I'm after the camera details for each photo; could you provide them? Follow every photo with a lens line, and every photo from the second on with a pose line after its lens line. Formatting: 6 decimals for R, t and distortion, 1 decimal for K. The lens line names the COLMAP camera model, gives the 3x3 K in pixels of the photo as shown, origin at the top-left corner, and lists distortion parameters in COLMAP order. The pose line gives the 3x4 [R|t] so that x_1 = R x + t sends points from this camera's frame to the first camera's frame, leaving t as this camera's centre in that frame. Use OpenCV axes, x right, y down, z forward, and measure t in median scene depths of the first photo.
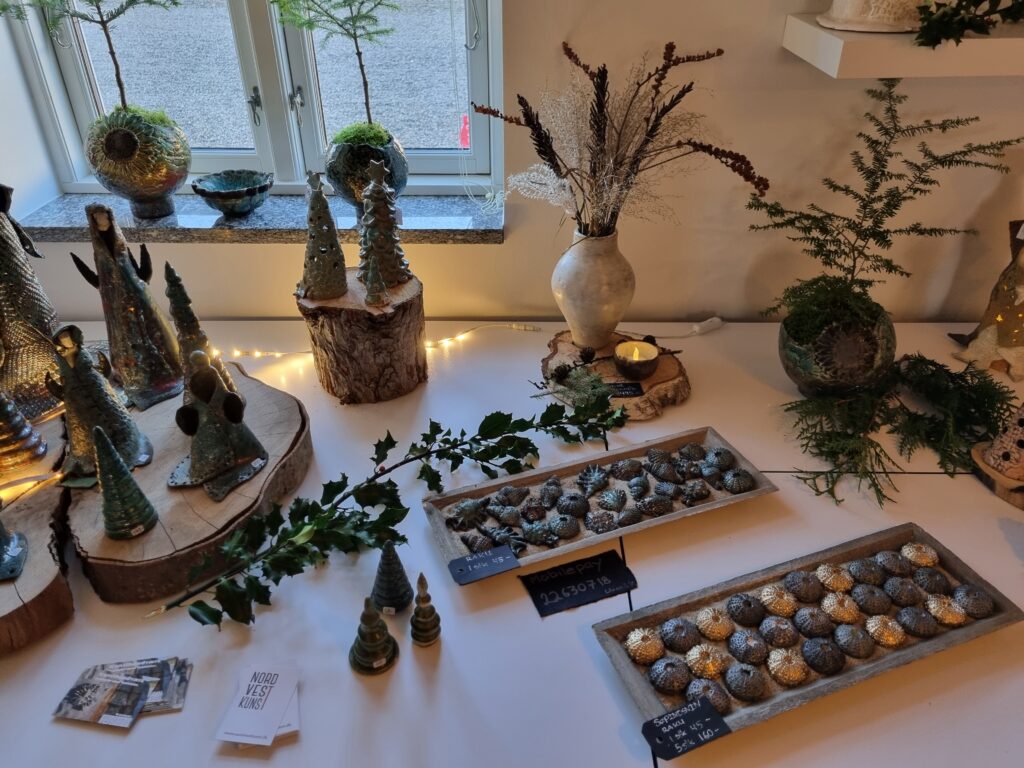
lens RADIAL K [[770.8, 0, 512.5], [0, 770.8, 384.1], [0, 0, 1]] dist [0.049221, -0.034527]
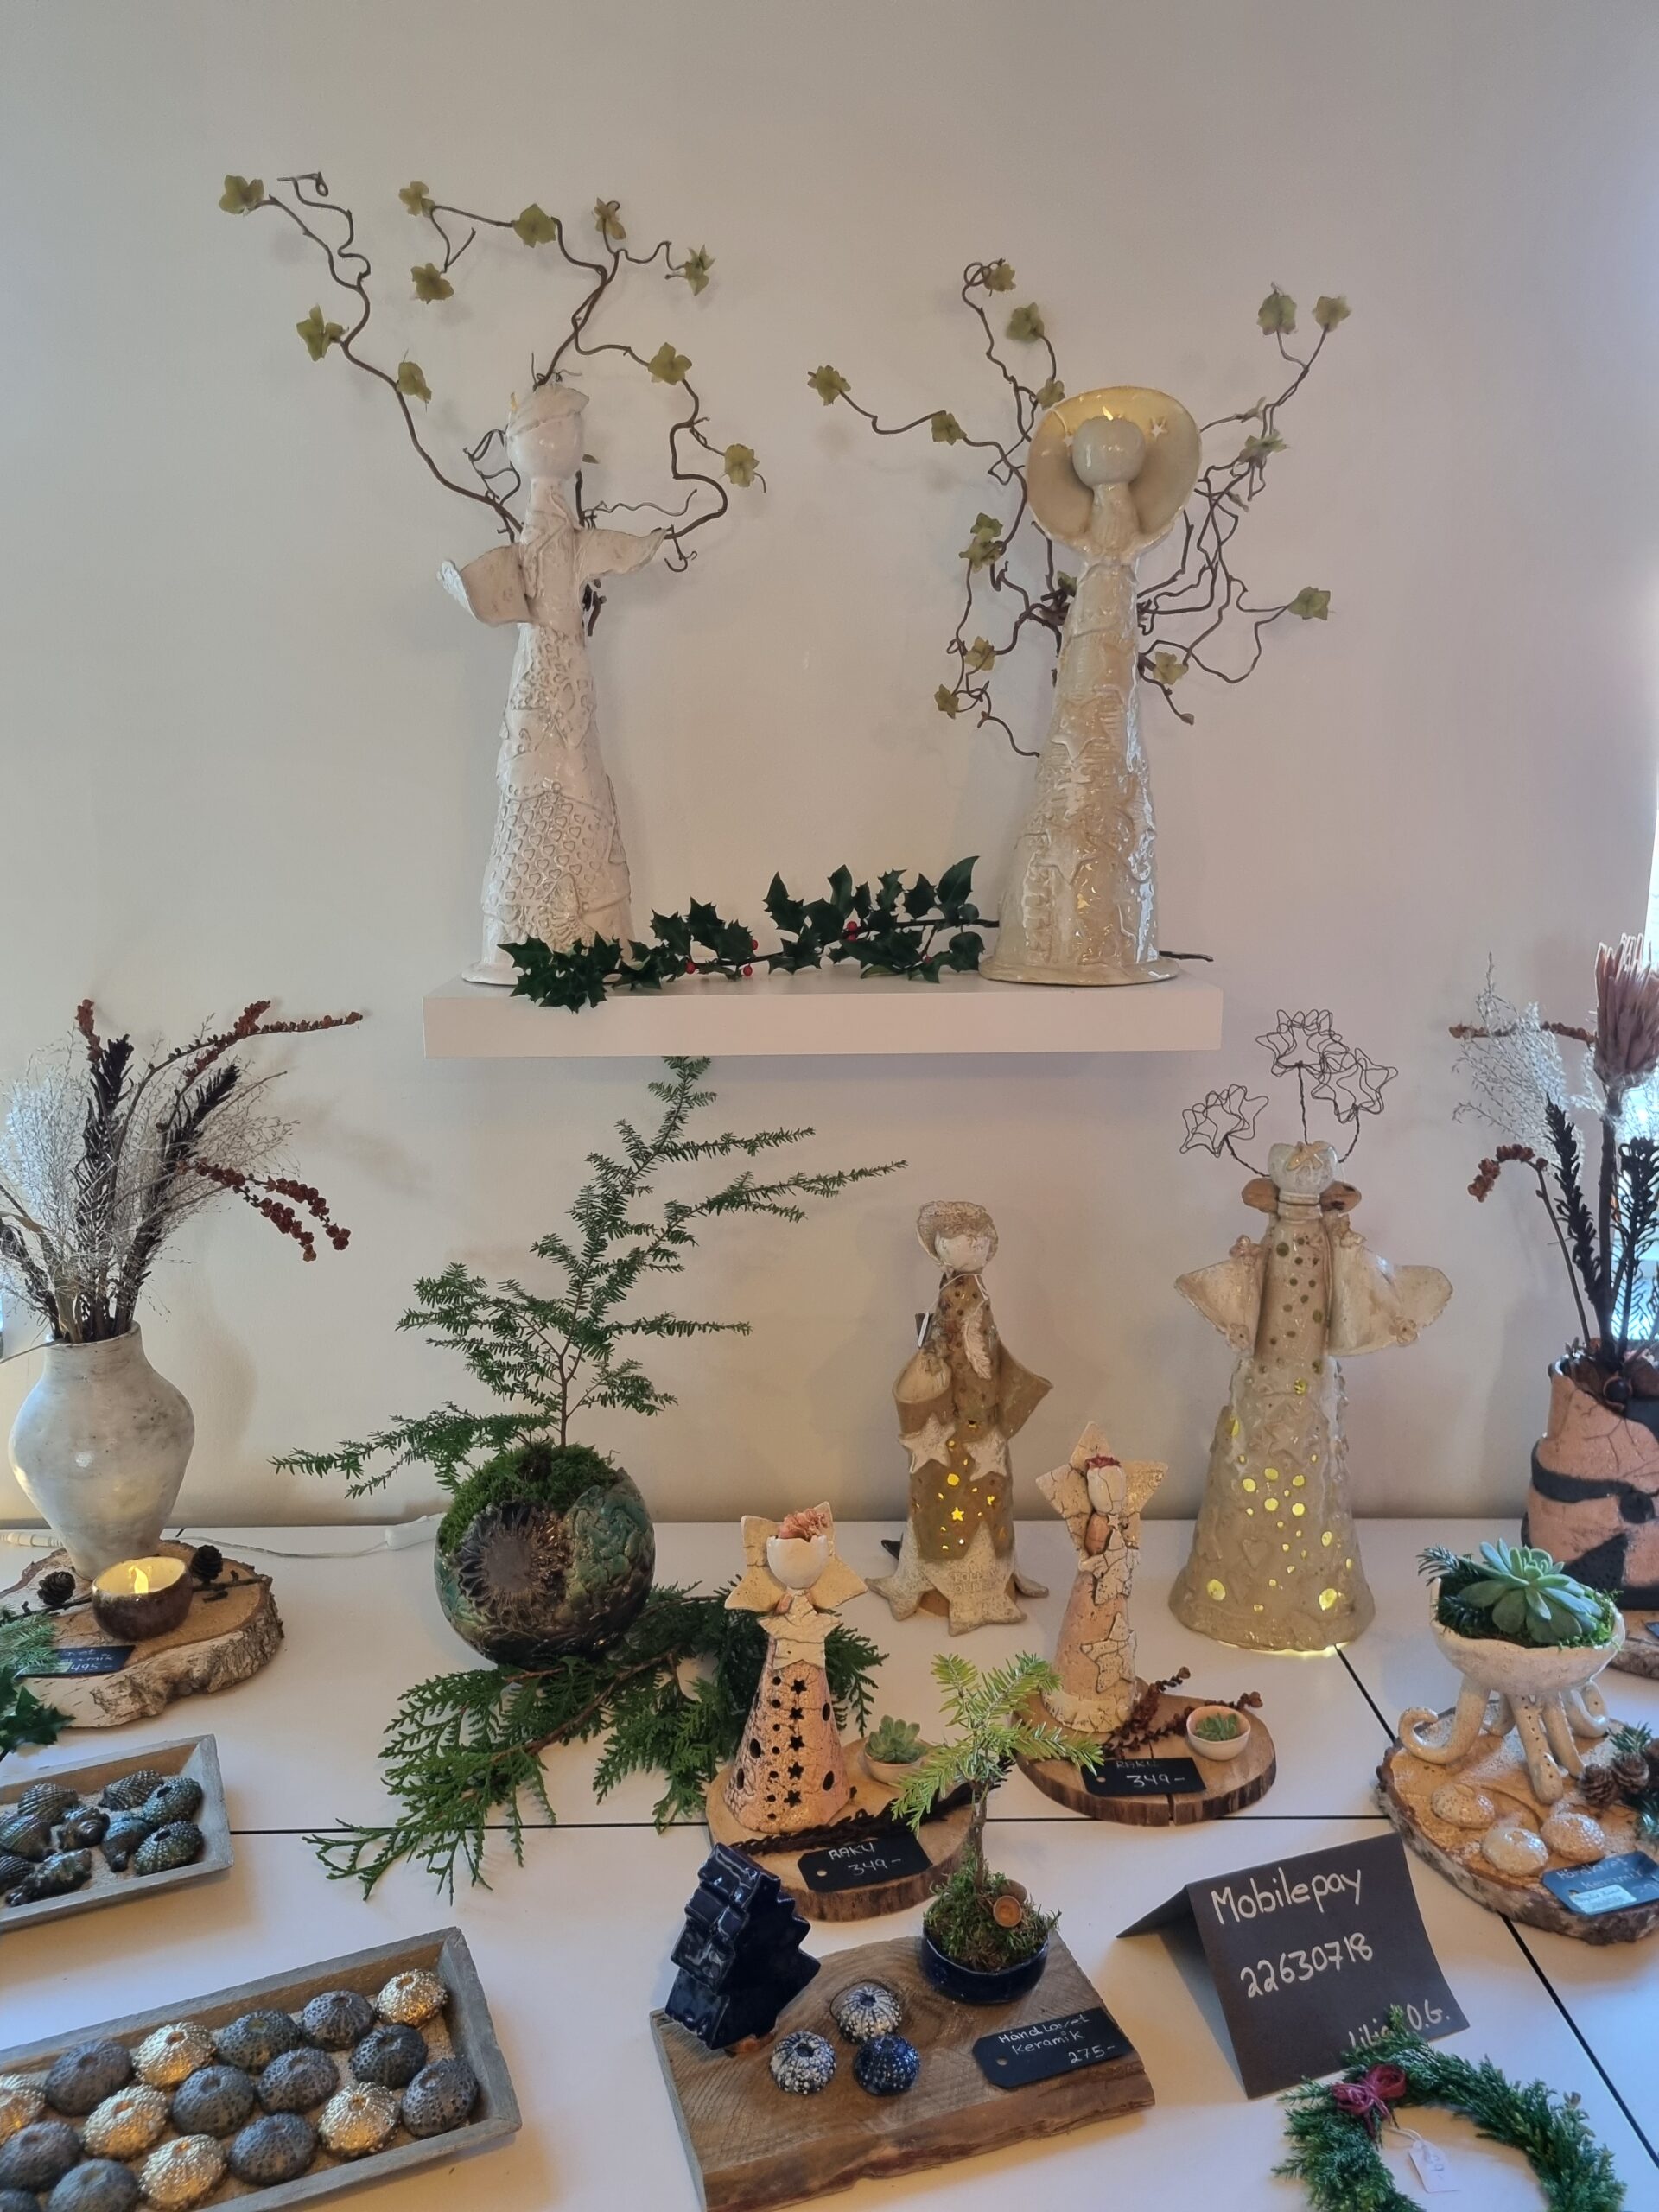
lens RADIAL K [[1665.1, 0, 808.9], [0, 1665.1, 1061.7], [0, 0, 1]] dist [0.049221, -0.034527]
pose [[0.998972, 0.002732, 0.045243, 0.558450], [0.014608, 0.925516, -0.378426, 0.067107], [-0.042907, 0.378698, 0.924525, -0.122296]]
